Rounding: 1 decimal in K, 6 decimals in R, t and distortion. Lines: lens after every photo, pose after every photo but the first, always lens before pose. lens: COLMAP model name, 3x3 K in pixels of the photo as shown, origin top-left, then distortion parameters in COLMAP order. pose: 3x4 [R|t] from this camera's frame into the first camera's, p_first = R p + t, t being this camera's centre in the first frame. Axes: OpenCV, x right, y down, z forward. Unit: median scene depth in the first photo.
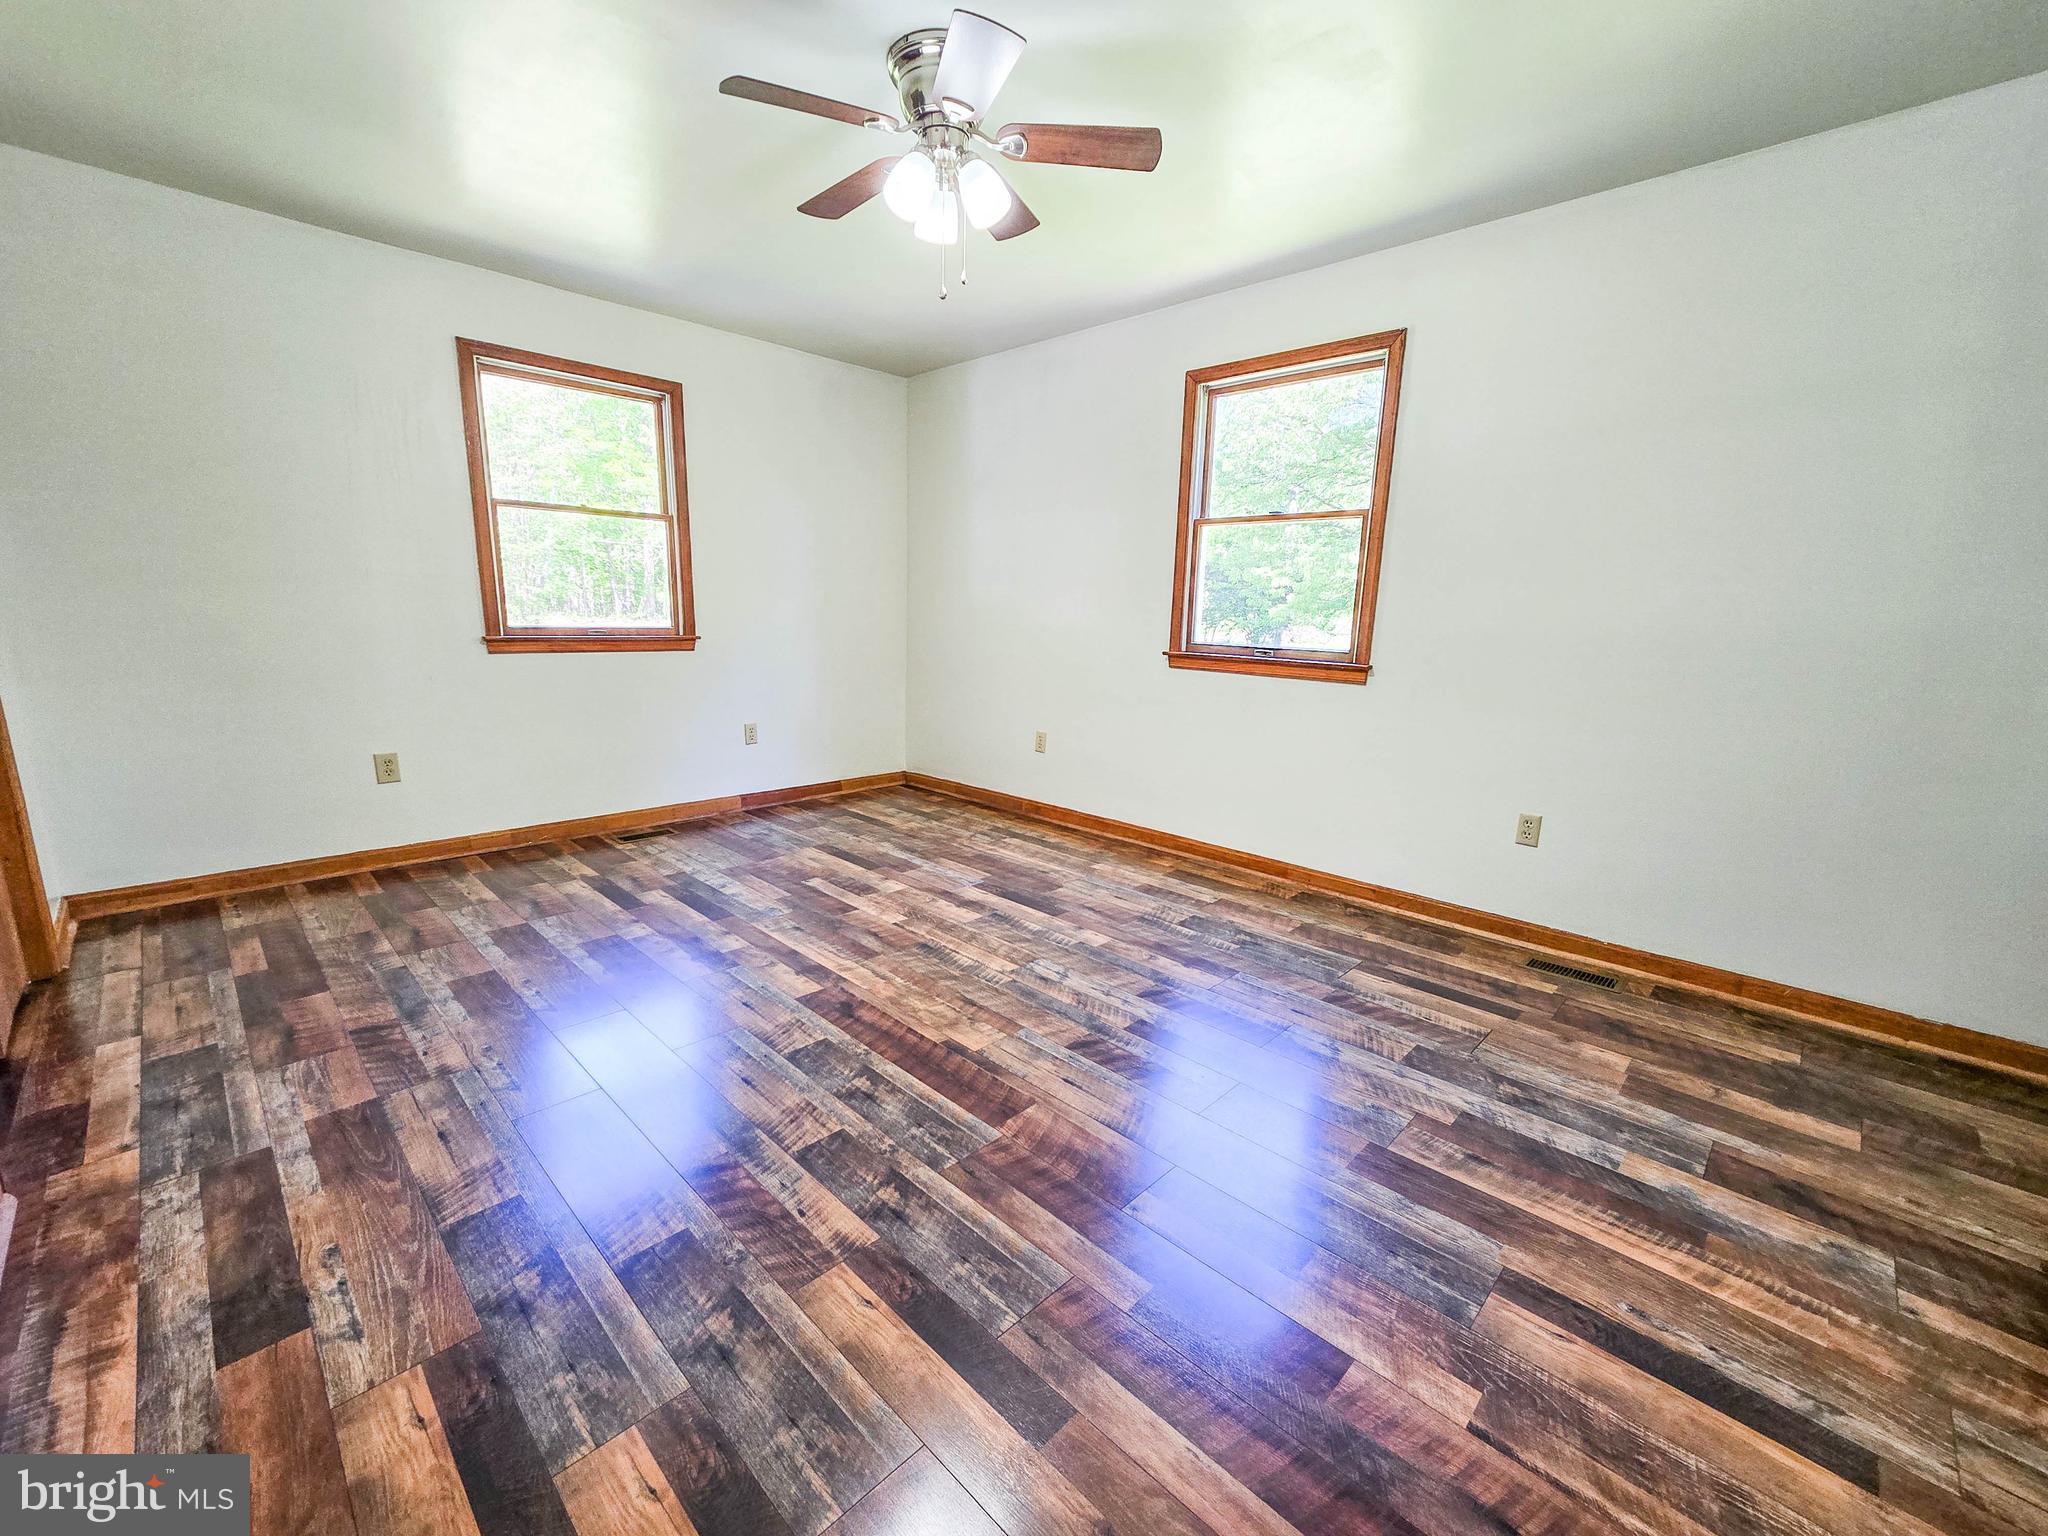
lens RADIAL K [[849.3, 0, 1039.7], [0, 849.3, 775.7], [0, 0, 1]] dist [-0.003112, 0.000078]
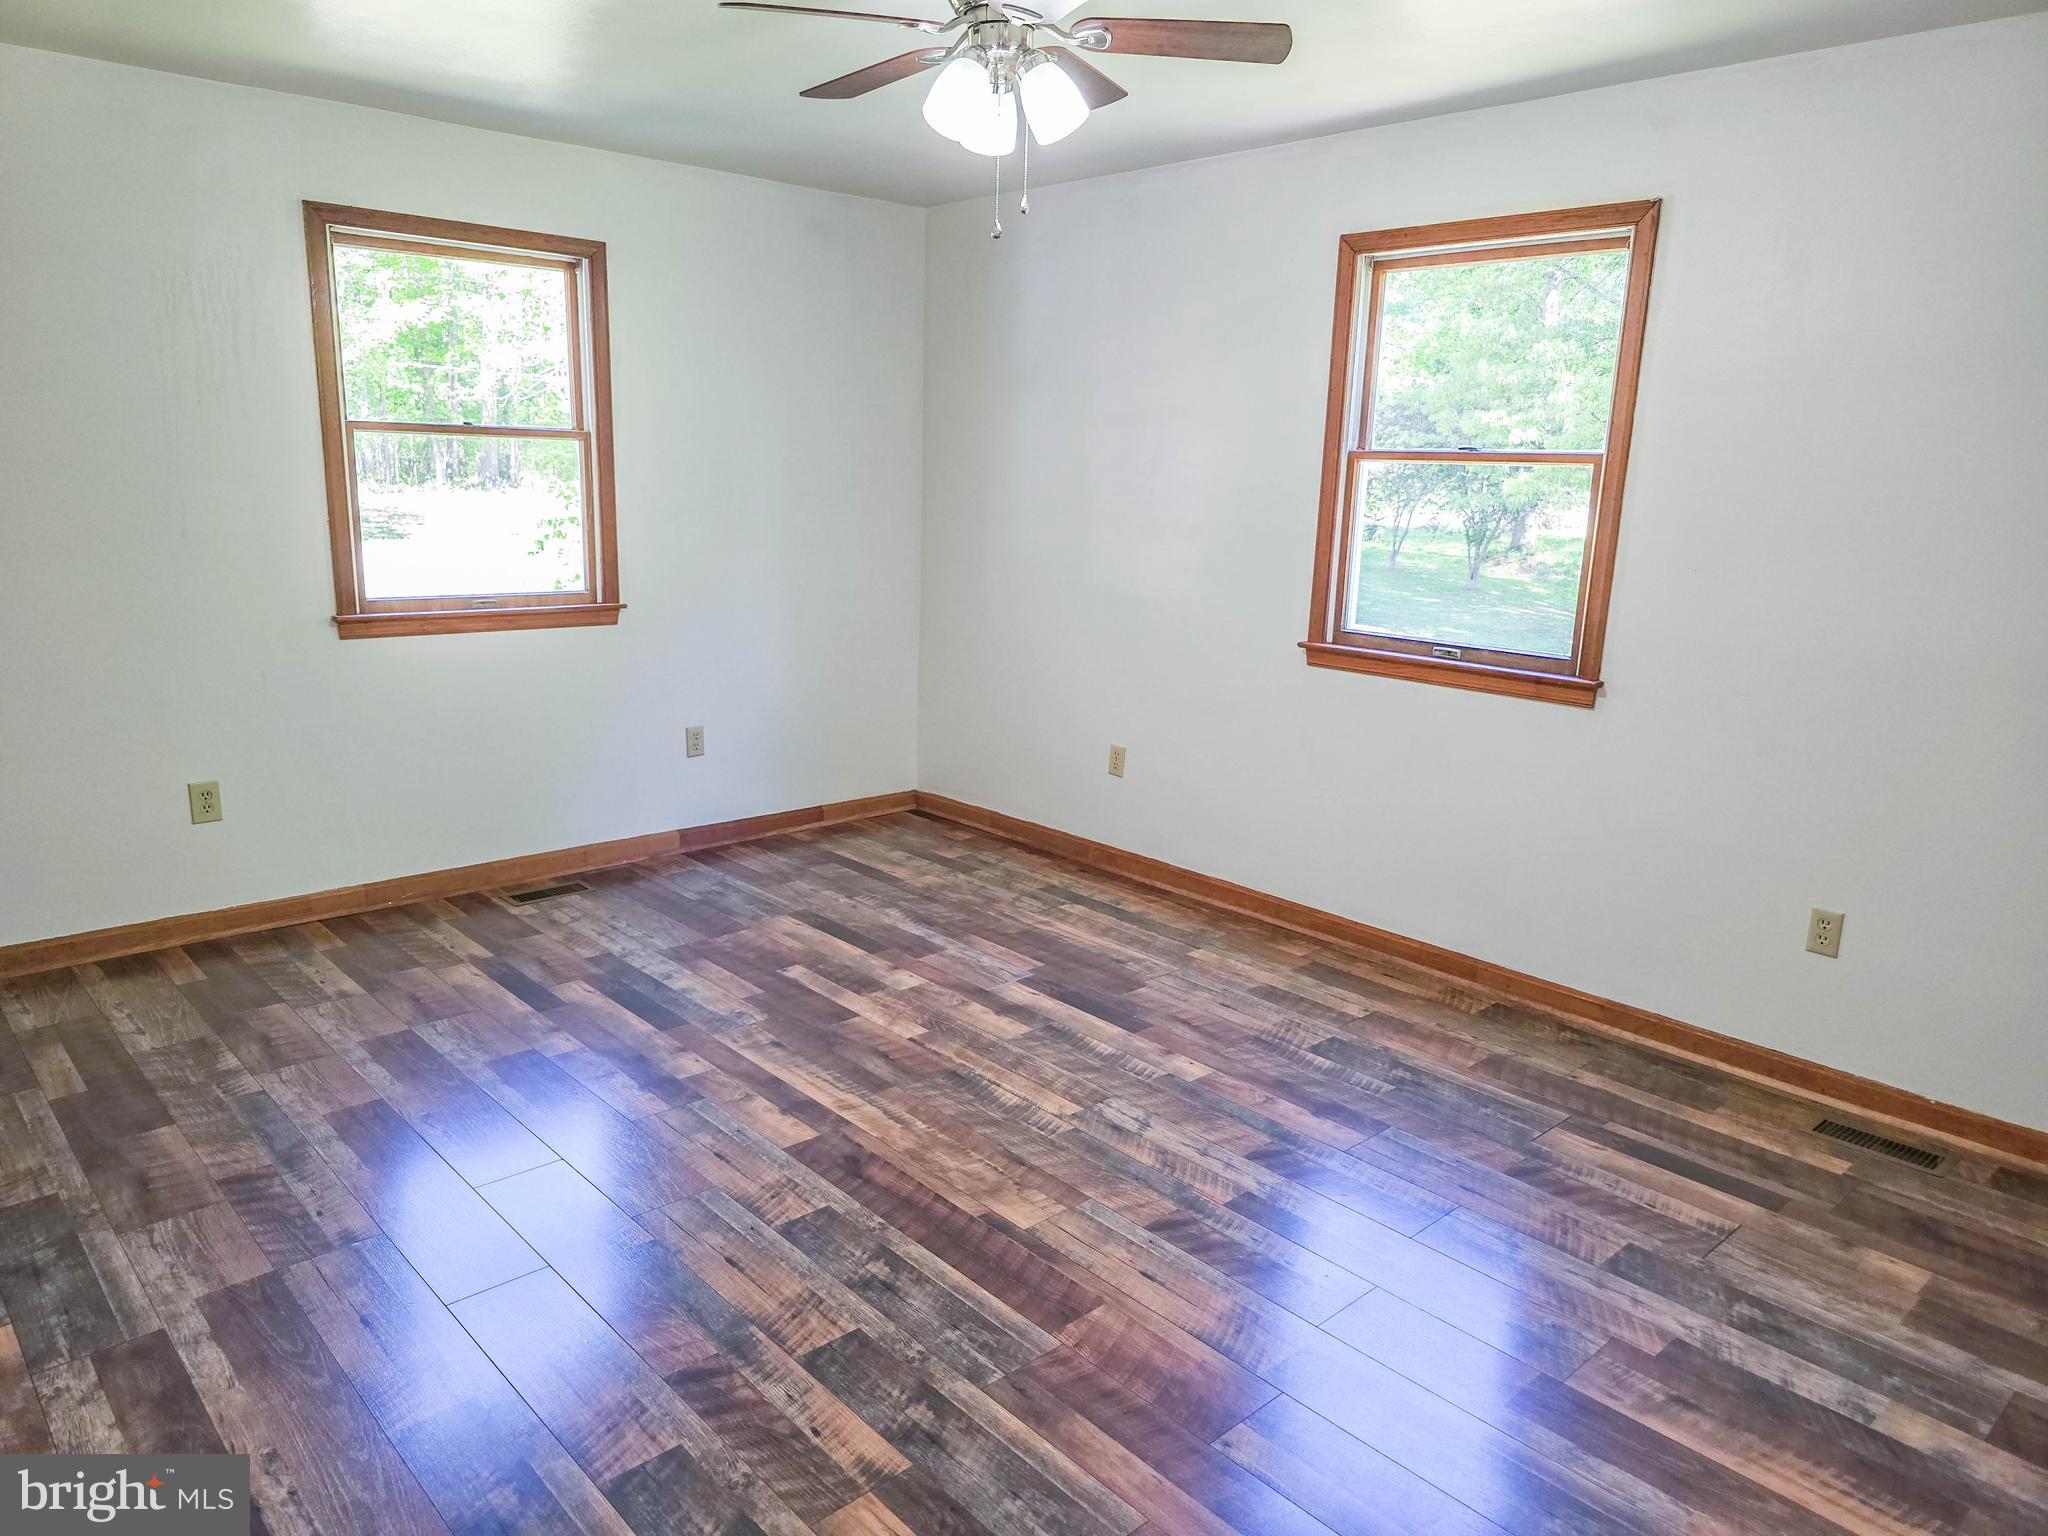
lens RADIAL K [[1368.0, 0, 1038.8], [0, 1368.0, 775.3], [0, 0, 1]] dist [0.051691, -0.047341]
pose [[0.998321, 0.014676, -0.056039, -0.000650], [-0.013902, 0.999803, 0.014177, -0.085765], [0.056236, -0.013374, 0.998328, -0.190612]]
